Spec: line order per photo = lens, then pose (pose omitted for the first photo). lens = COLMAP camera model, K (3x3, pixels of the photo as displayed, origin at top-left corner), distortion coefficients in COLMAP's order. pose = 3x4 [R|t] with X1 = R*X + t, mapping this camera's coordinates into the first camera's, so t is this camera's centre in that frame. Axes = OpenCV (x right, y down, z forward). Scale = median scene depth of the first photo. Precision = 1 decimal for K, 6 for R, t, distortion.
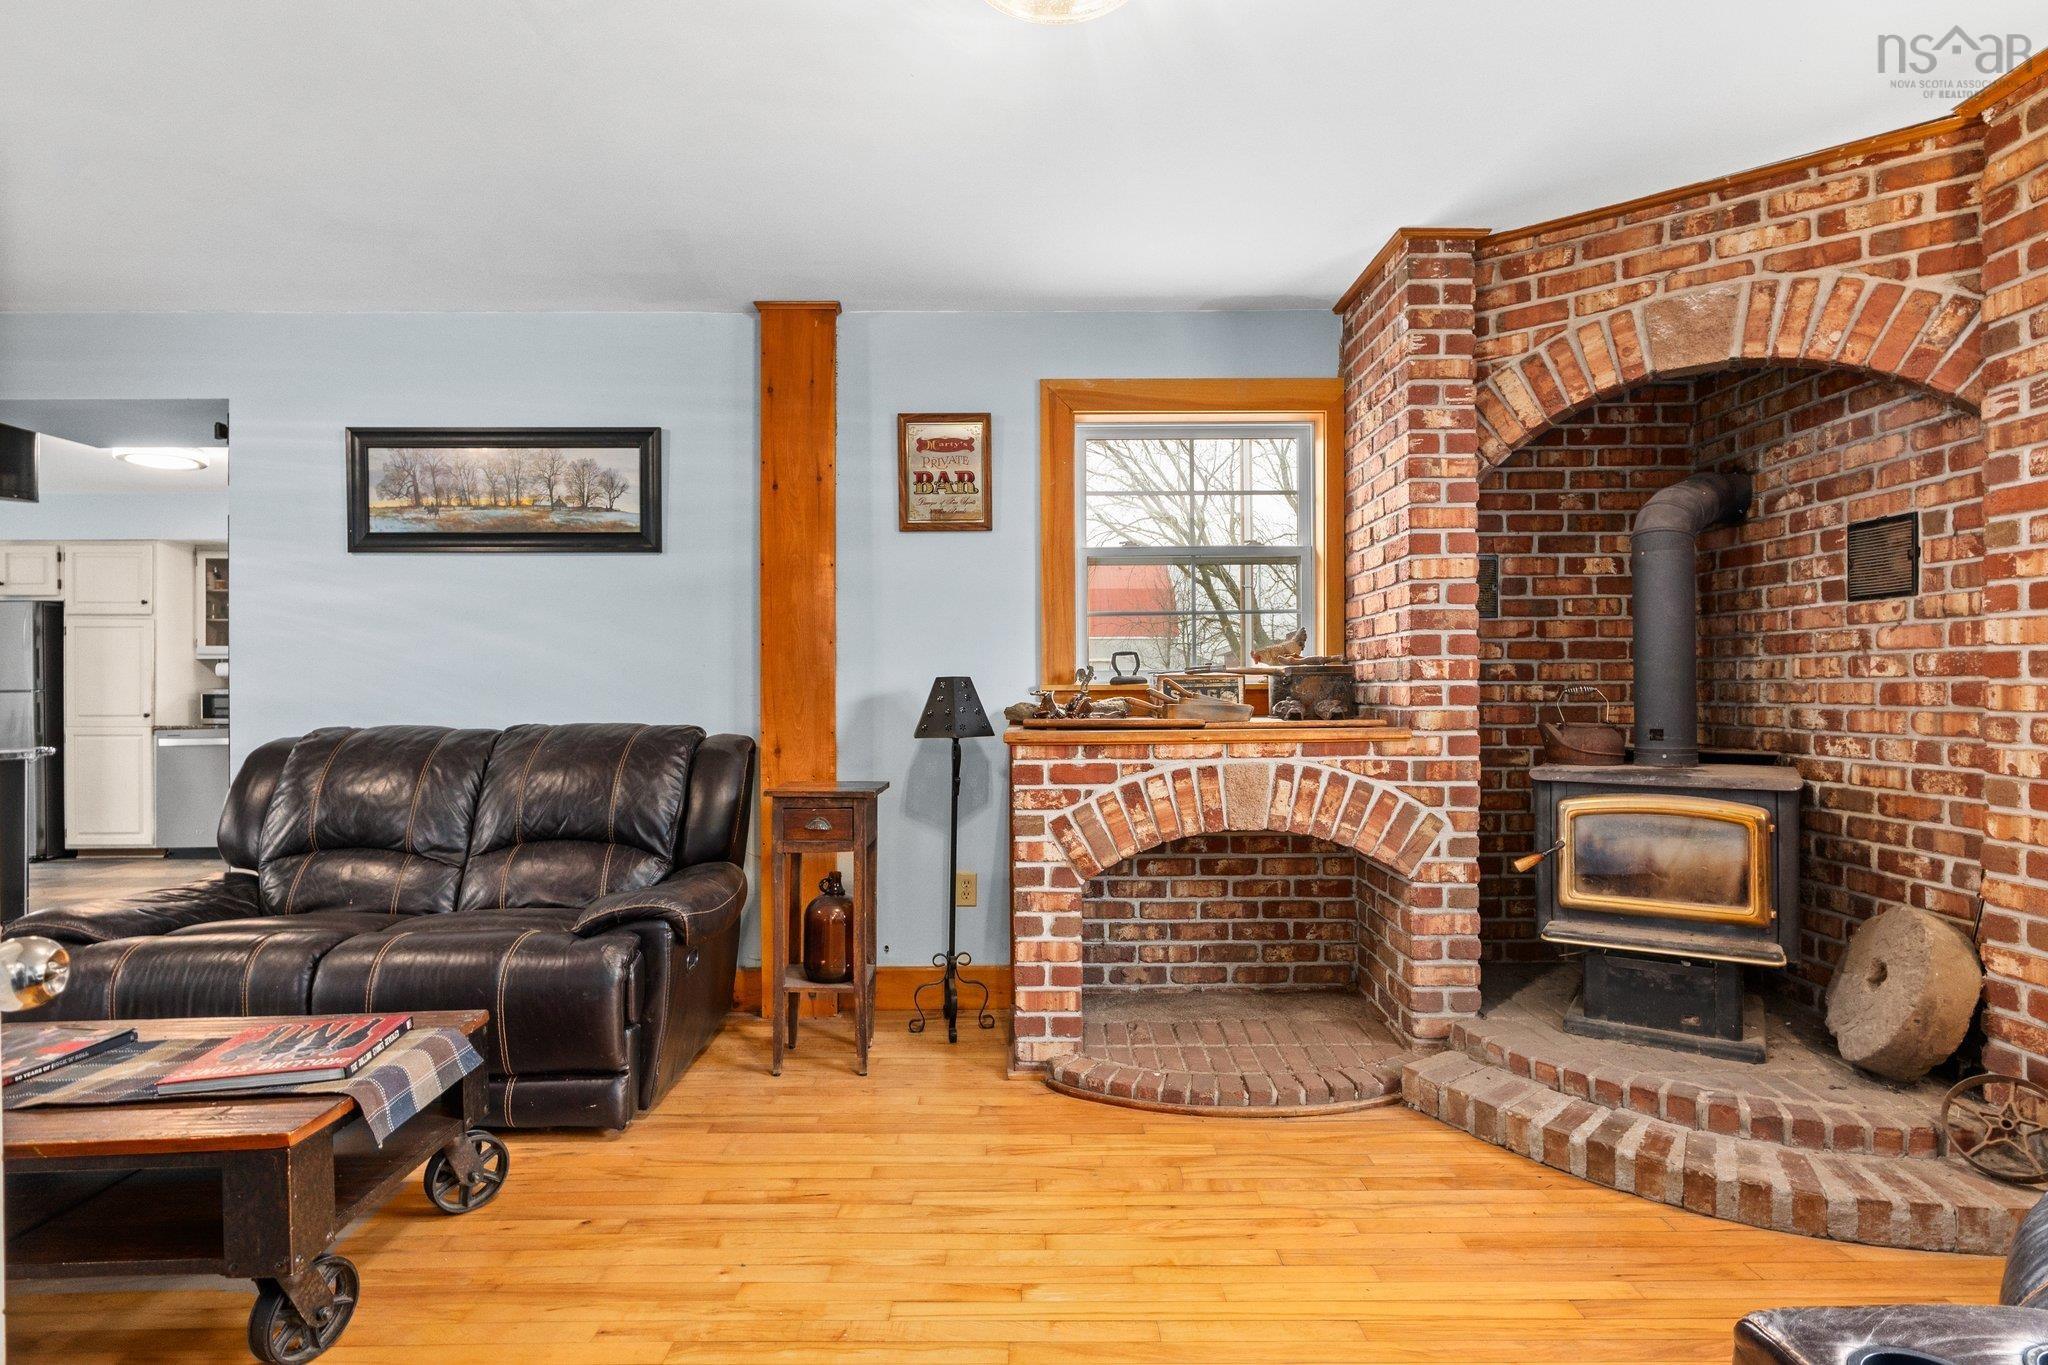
lens RADIAL K [[1012.0, 0, 1033.6], [0, 1012.0, 692.5], [0, 0, 1]] dist [-0.000880, 0.000316]
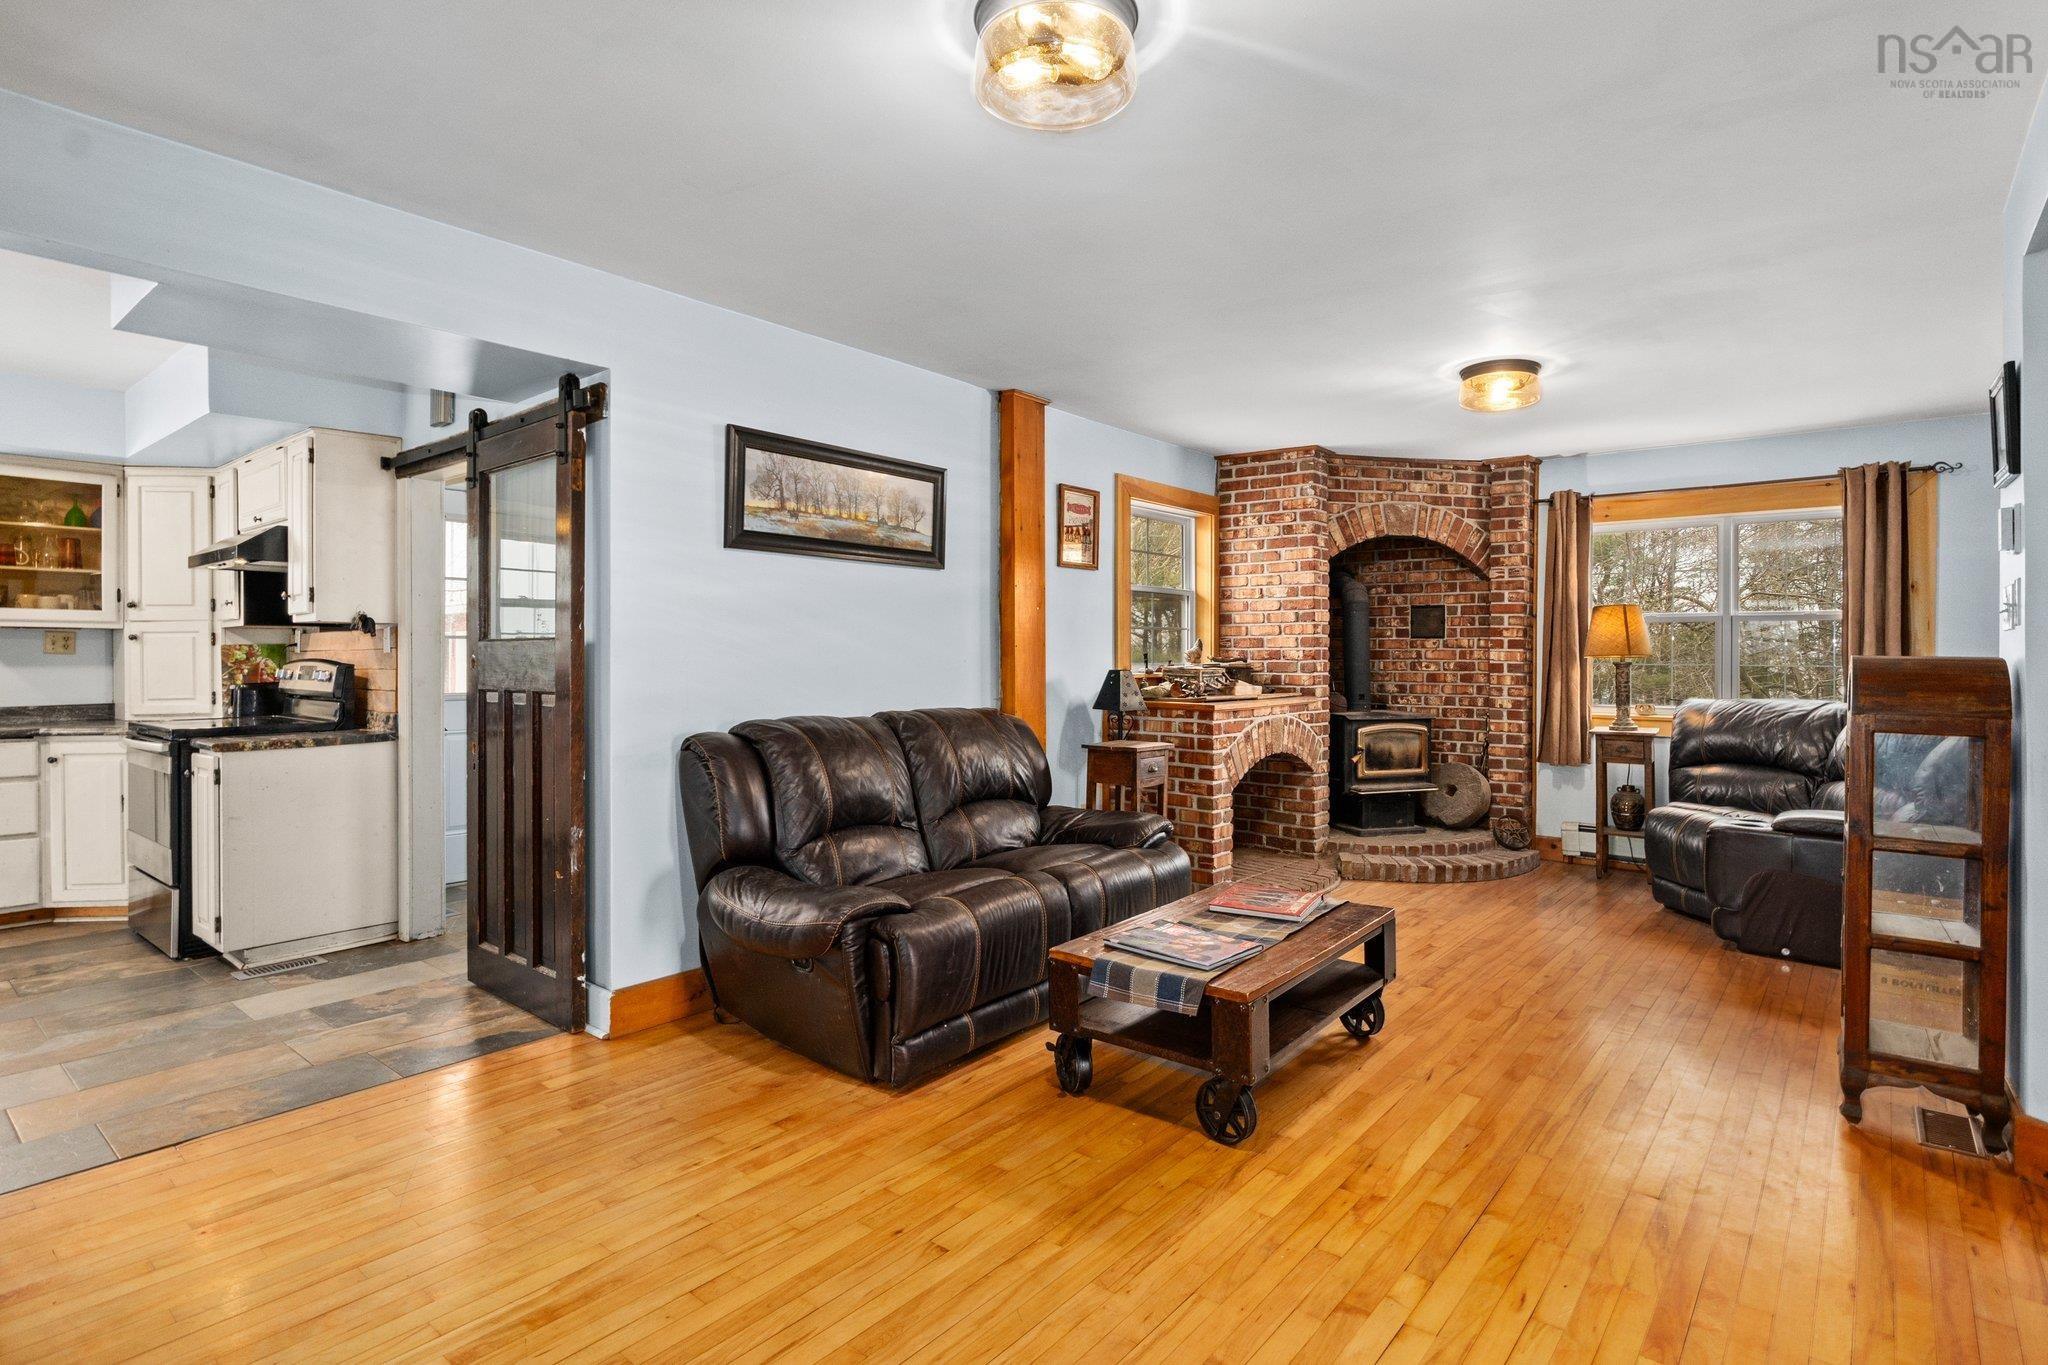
lens RADIAL K [[1032.7, 0, 1041.6], [0, 1032.7, 657.1], [0, 0, 1]] dist [-0.001313, -0.000031]
pose [[0.638183, 0.006141, 0.769860, -1.269324], [-0.002280, 0.999979, -0.006087, -0.023575], [-0.769881, 0.002129, 0.638184, 0.101287]]
